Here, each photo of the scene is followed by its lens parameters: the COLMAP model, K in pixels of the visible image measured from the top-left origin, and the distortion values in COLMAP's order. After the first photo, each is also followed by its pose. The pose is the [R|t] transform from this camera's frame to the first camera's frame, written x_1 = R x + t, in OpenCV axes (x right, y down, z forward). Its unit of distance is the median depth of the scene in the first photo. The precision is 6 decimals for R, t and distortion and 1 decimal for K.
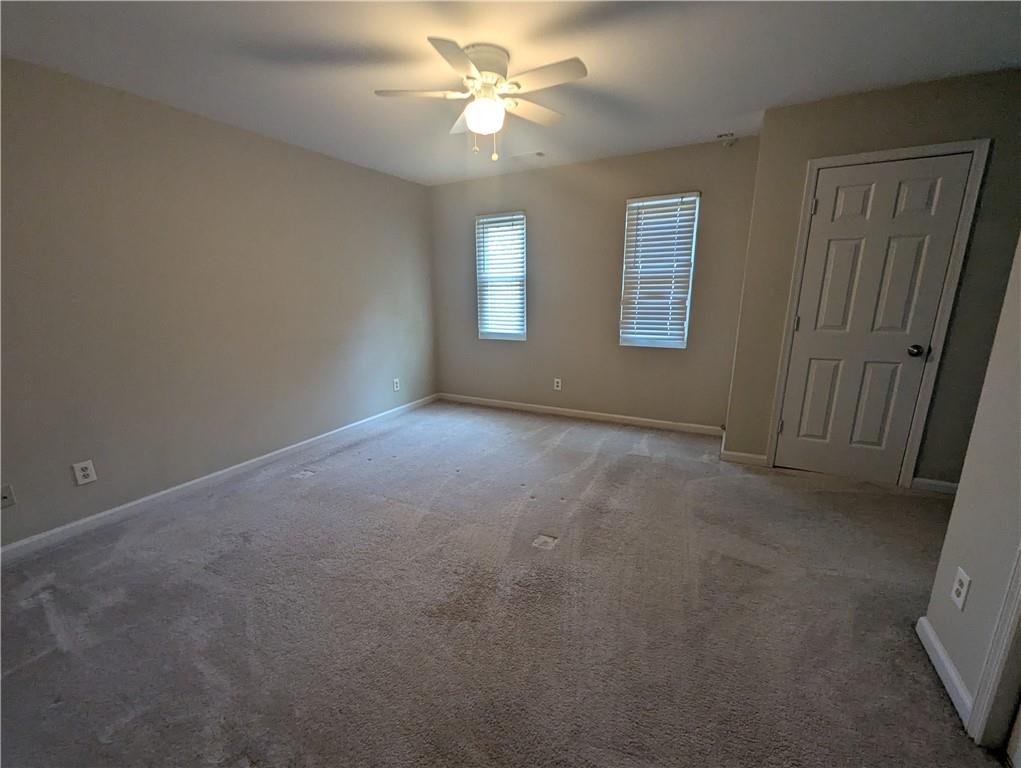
lens RADIAL K [[418.1, 0, 510.5], [0, 418.1, 384.0], [0, 0, 1]] dist [-0.002076, -0.000119]
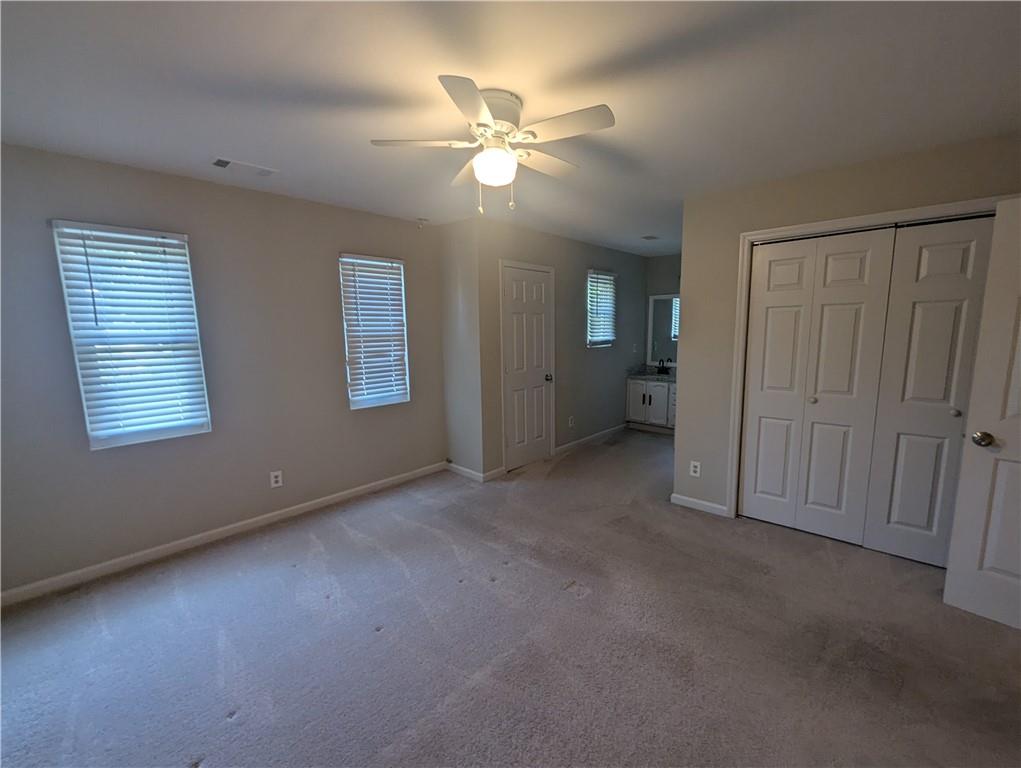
lens RADIAL K [[418.1, 0, 510.5], [0, 418.1, 384.0], [0, 0, 1]] dist [-0.002076, -0.000119]
pose [[0.279599, -0.118158, 0.952818, -0.520837], [0.222794, 0.973295, 0.055320, -0.127864], [-0.933910, 0.196814, 0.298457, 0.428845]]
